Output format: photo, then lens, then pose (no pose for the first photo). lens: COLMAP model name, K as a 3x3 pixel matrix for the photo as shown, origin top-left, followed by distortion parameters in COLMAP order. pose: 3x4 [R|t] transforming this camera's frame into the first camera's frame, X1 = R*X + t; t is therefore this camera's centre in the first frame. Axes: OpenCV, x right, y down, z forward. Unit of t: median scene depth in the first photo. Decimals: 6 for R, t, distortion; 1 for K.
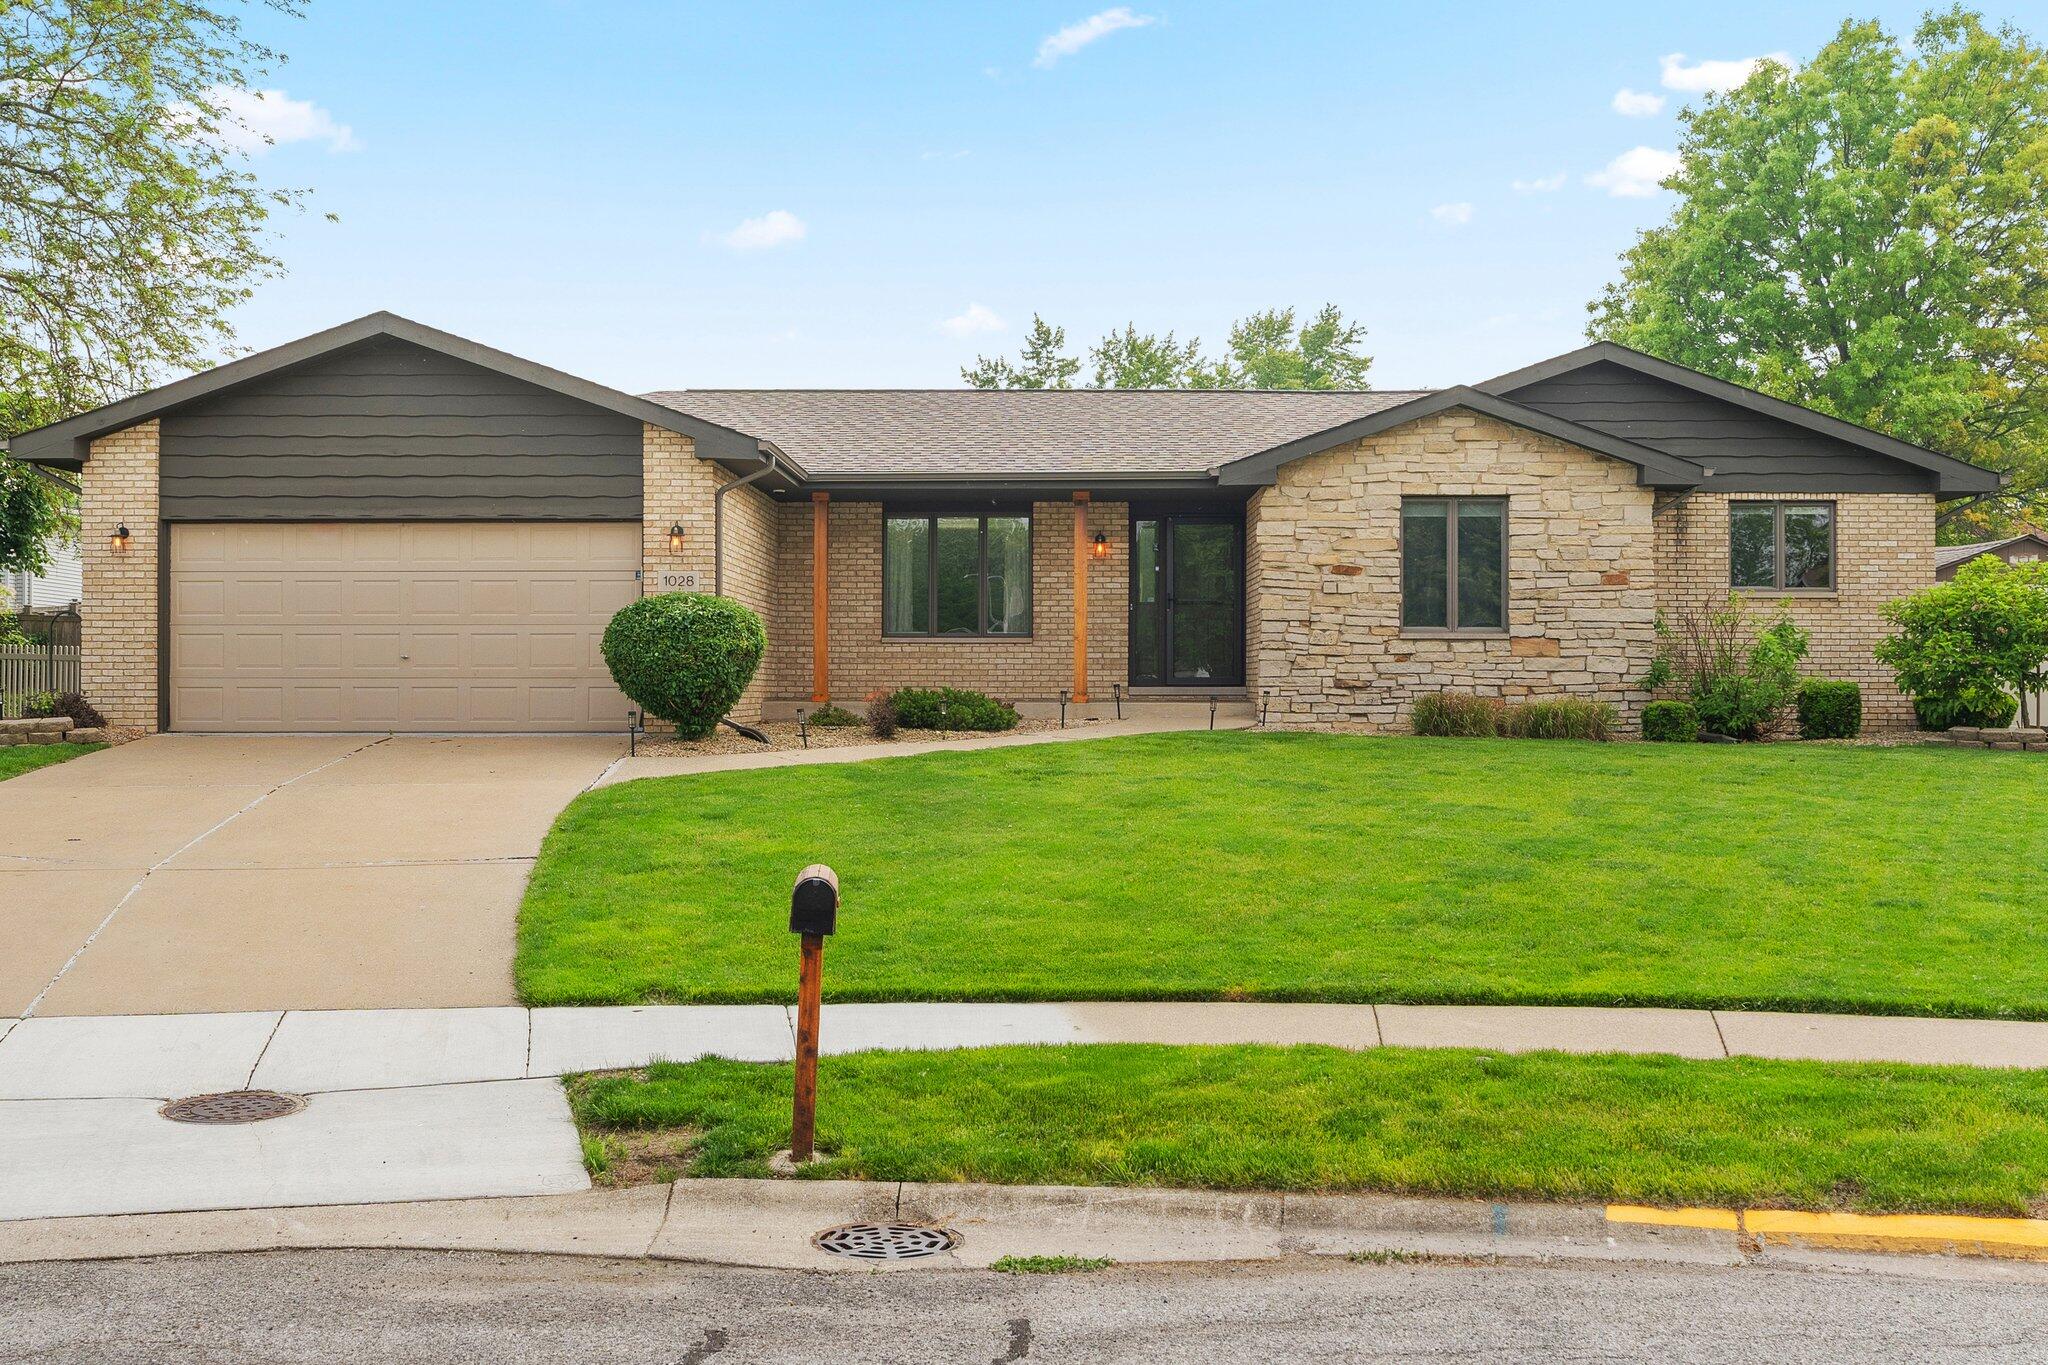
lens RADIAL K [[2132.1, 0, 1022.1], [0, 2132.1, 683.5], [0, 0, 1]] dist [-0.046471, 0.000000]
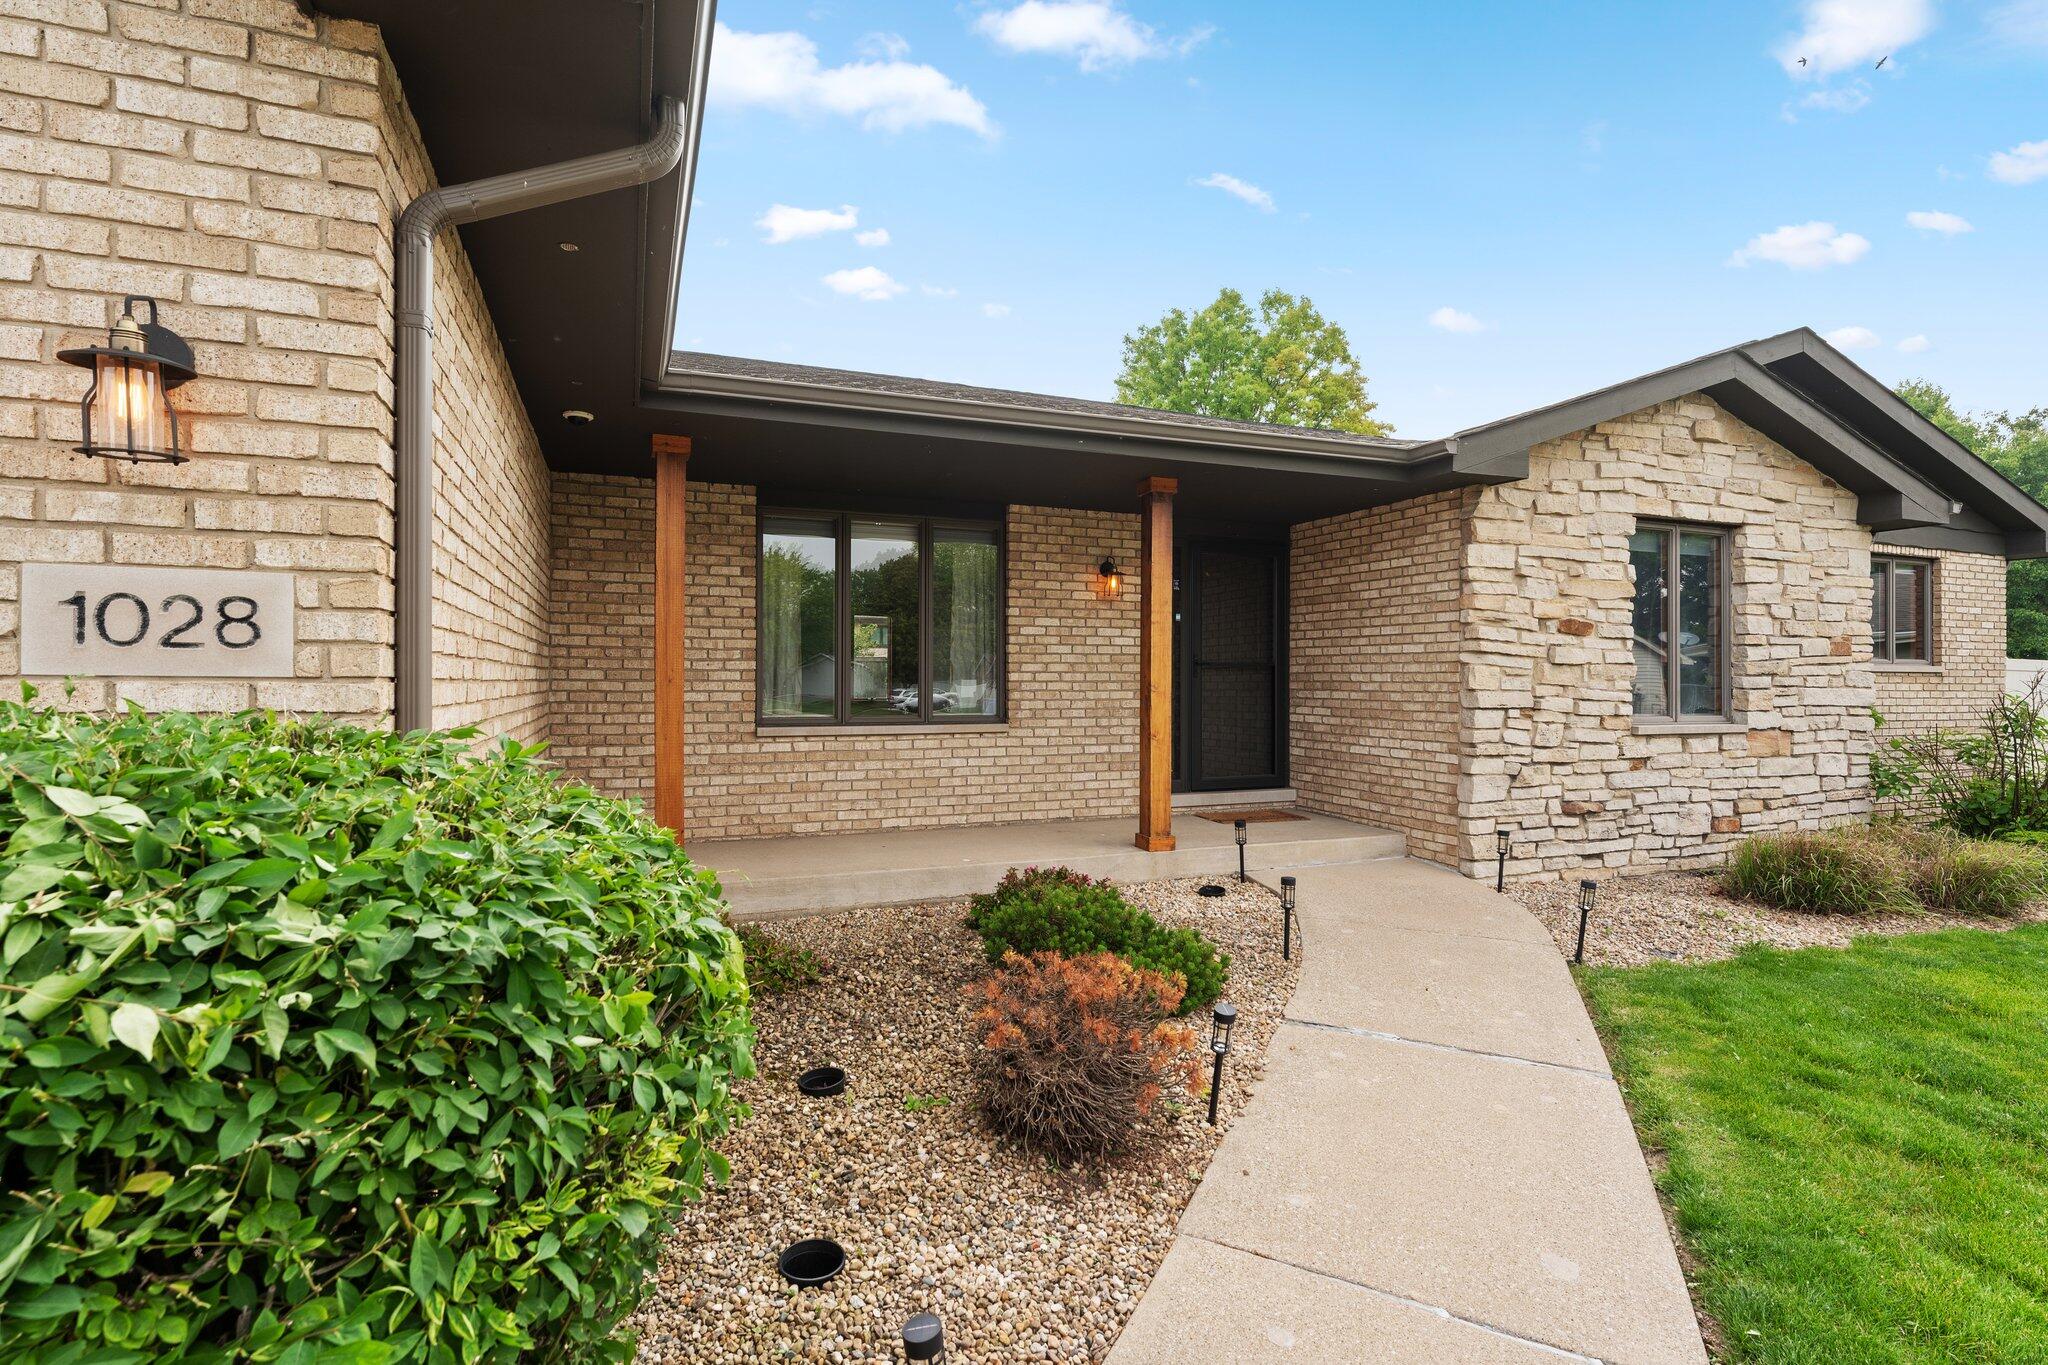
lens RADIAL K [[991.8, 0, 1036.2], [0, 991.8, 679.5], [0, 0, 1]] dist [-0.004951, 0.000495]
pose [[0.915372, 0.000880, 0.402609, -0.112569], [-0.003661, 0.999974, 0.006140, -0.039121], [-0.402593, -0.007094, 0.915351, 0.796058]]
